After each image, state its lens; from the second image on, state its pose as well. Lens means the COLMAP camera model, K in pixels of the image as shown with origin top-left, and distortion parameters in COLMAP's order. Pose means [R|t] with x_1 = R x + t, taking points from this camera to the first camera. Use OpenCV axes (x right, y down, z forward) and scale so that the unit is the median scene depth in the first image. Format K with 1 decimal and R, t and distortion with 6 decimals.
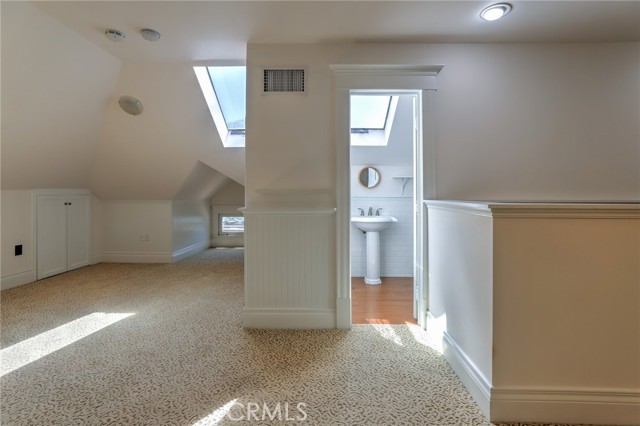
lens RADIAL K [[287.1, 0, 320.7], [0, 287.1, 188.7], [0, 0, 1]] dist [-0.000196, -0.000088]
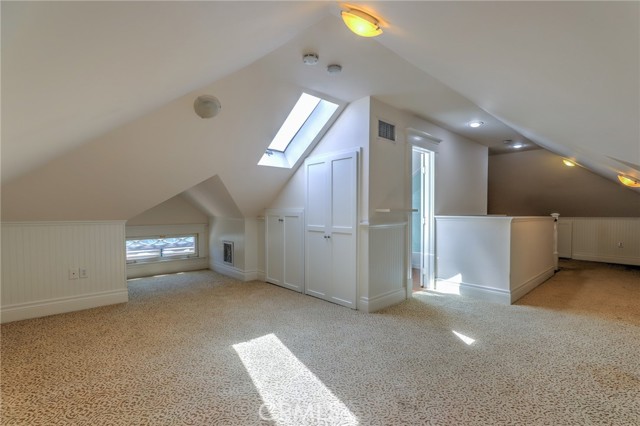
lens RADIAL K [[295.3, 0, 320.0], [0, 295.3, 213.0], [0, 0, 1]] dist [-0.004306, -0.000272]
pose [[0.722602, -0.004662, 0.691249, -1.354855], [-0.016531, 0.999575, 0.024023, -0.008493], [-0.691067, -0.028786, 0.722217, 0.182266]]
